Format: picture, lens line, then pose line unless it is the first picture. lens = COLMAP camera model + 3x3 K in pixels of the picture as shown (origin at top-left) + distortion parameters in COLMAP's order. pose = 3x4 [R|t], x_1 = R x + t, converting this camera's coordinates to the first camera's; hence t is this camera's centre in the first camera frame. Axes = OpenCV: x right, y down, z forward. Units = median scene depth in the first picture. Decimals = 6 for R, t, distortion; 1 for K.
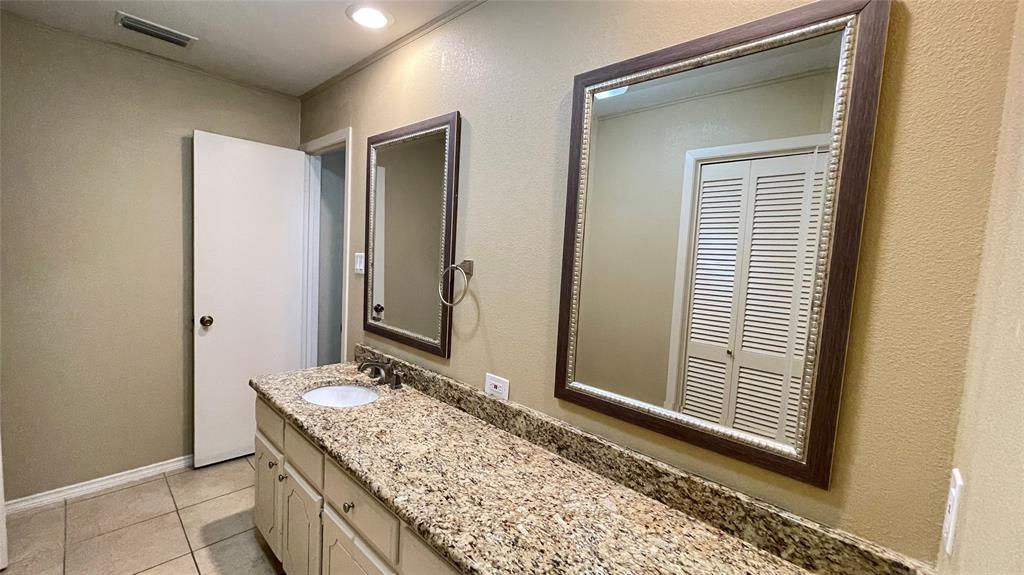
lens RADIAL K [[417.7, 0, 517.8], [0, 417.7, 290.0], [0, 0, 1]] dist [-0.002891, 0.002783]
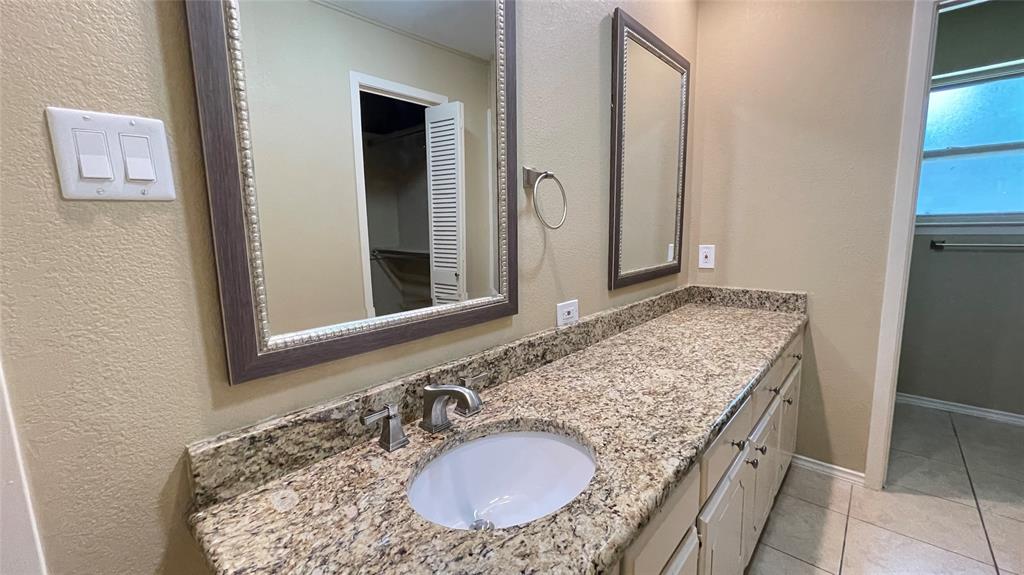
lens RADIAL K [[417.7, 0, 485.9], [0, 417.7, 287.5], [0, 0, 1]] dist [-0.002891, 0.002783]
pose [[0.004422, -0.195209, 0.980752, -0.957471], [0.107004, 0.975223, 0.193626, -0.020018], [-0.994249, 0.104088, 0.025200, 1.172473]]
